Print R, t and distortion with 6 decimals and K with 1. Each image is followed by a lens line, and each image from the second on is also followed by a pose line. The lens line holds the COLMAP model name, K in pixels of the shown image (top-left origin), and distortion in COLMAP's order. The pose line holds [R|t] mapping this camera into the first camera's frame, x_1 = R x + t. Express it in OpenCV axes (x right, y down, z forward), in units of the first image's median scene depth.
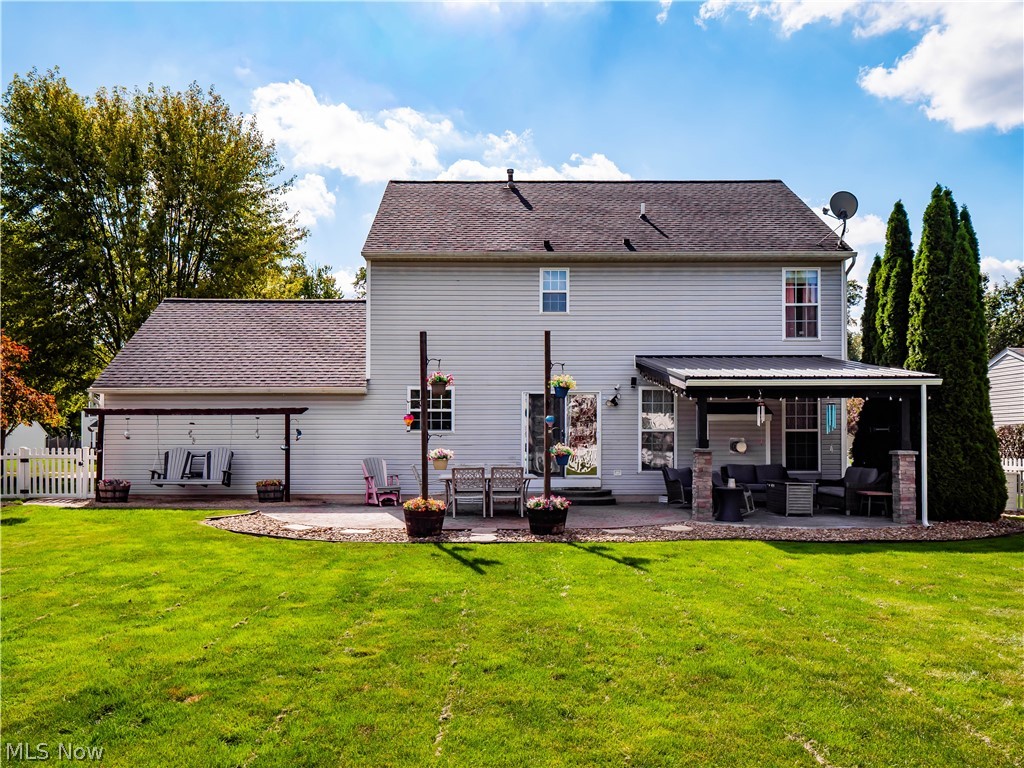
lens RADIAL K [[830.8, 0, 511.9], [0, 830.8, 424.6], [0, 0, 1]] dist [-0.004076, 0.001583]
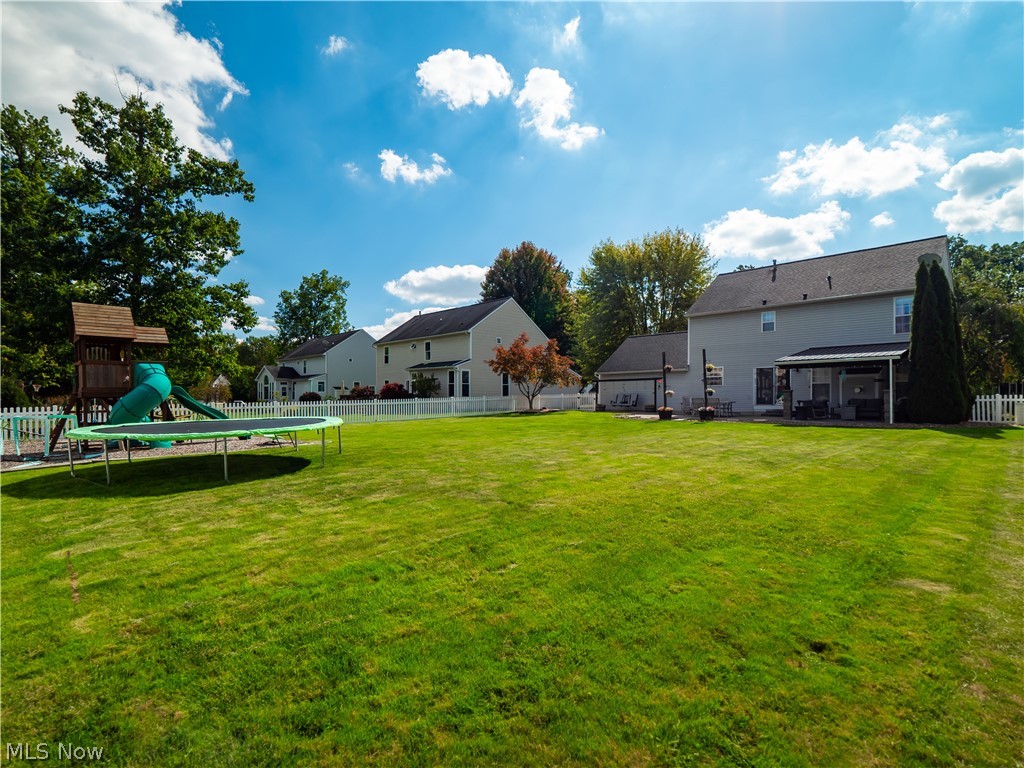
lens RADIAL K [[509.2, 0, 512.0], [0, 509.2, 384.0], [0, 0, 1]] dist [0.001346, 0.000143]
pose [[0.710702, -0.021749, -0.703157, 0.566099], [0.019104, 0.999750, -0.011613, 0.010475], [0.703234, -0.005179, 0.710940, -0.507187]]
